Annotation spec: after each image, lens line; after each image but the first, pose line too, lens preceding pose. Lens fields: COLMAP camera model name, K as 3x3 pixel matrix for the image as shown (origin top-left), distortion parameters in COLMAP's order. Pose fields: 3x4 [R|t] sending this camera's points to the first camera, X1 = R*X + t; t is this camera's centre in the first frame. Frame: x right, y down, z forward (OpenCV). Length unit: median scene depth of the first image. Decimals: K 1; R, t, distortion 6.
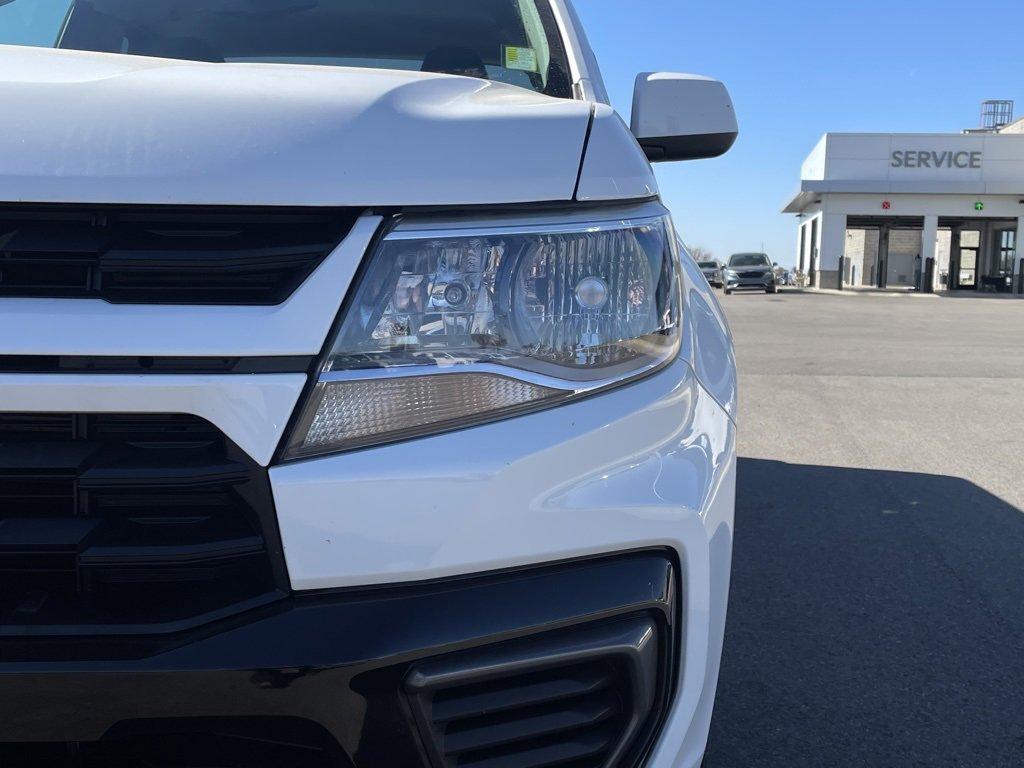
lens RADIAL K [[1239.0, 0, 536.9], [0, 1239.0, 388.2], [0, 0, 1]] dist [0.079492, 0.000000]
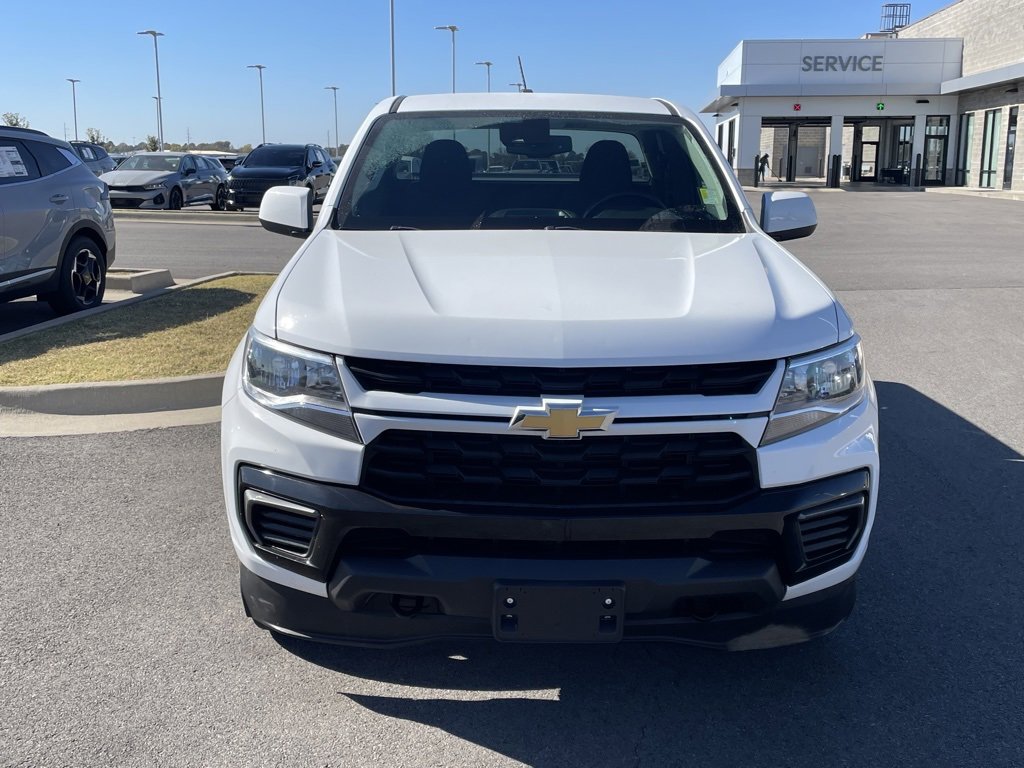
lens RADIAL K [[1176.2, 0, 510.7], [0, 1176.2, 378.4], [0, 0, 1]] dist [0.066965, 0.000000]
pose [[0.998681, -0.029468, 0.042039, -0.086877], [0.025644, 0.995722, 0.088767, -0.035098], [-0.044475, -0.087572, 0.995165, -0.169057]]
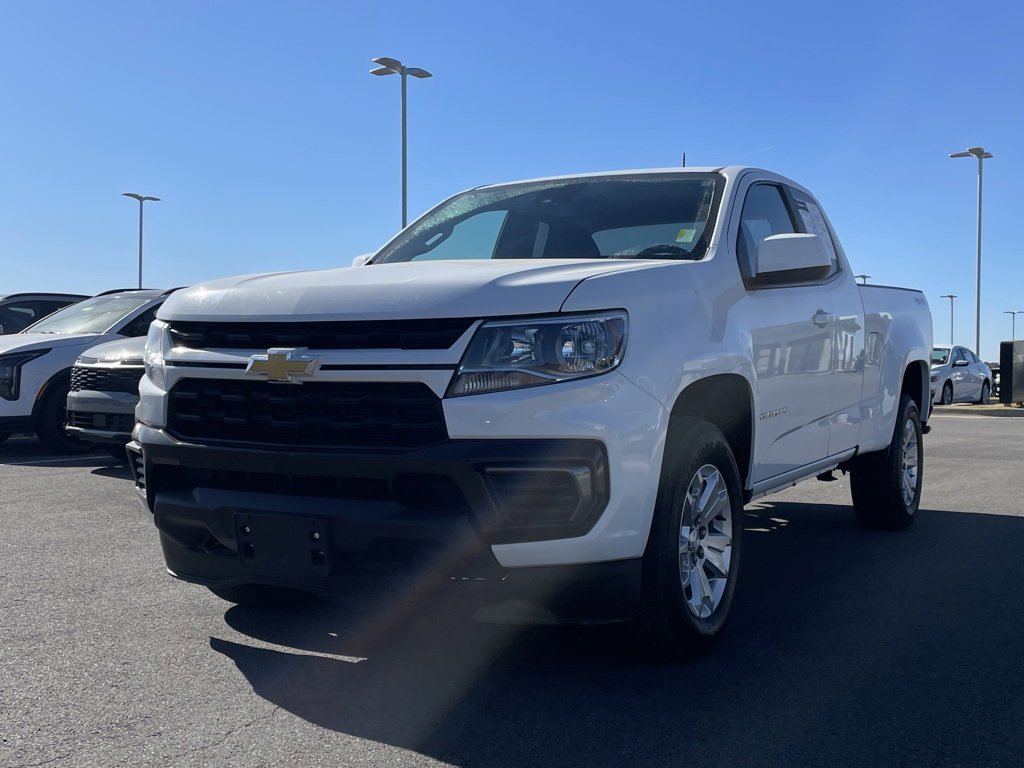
lens RADIAL K [[1231.7, 0, 501.9], [0, 1231.7, 382.7], [0, 0, 1]] dist [0.064984, 0.000000]
pose [[0.886818, -0.017290, -0.461795, 0.129589], [-0.029601, 0.995122, -0.094104, 0.029573], [0.461170, 0.097123, 0.881980, -0.161609]]
